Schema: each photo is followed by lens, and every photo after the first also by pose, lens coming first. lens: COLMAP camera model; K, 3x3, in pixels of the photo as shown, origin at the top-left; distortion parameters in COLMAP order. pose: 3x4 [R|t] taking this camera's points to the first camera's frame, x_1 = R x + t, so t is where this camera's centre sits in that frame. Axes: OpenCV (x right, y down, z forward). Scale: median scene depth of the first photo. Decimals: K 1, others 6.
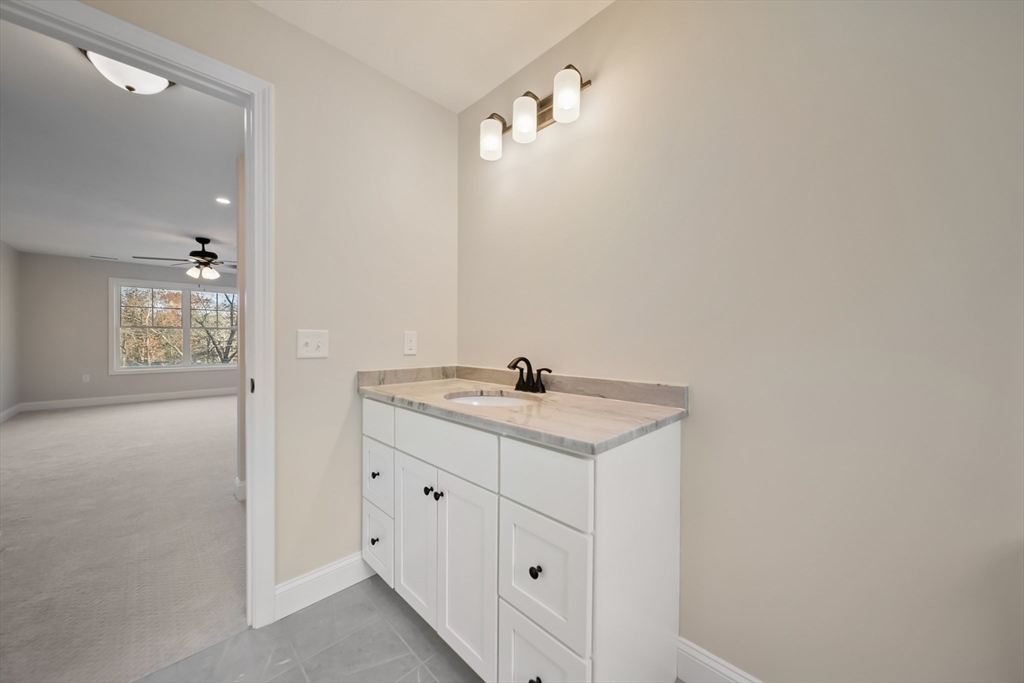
lens RADIAL K [[364.6, 0, 511.8], [0, 364.6, 342.0], [0, 0, 1]] dist [-0.001795, 0.000646]
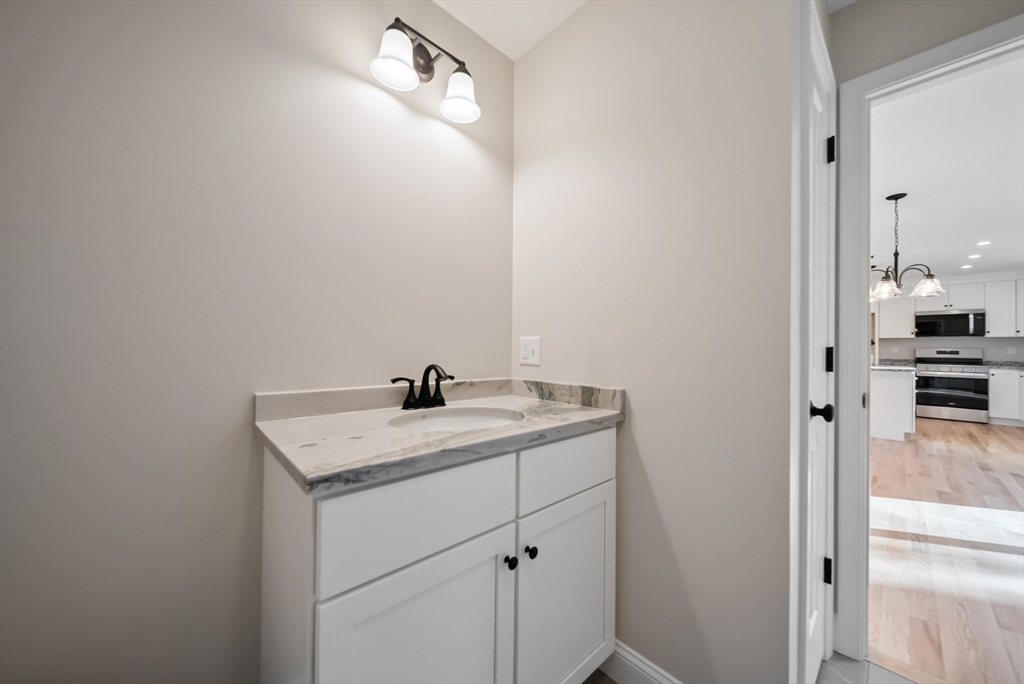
lens RADIAL K [[364.6, 0, 511.9], [0, 364.6, 340.8], [0, 0, 1]] dist [-0.001795, 0.000646]
pose [[0.033536, 0.010974, 0.999377, -0.760326], [-0.001193, 0.999939, -0.010940, -0.002509], [-0.999437, -0.000825, 0.033547, 0.813208]]
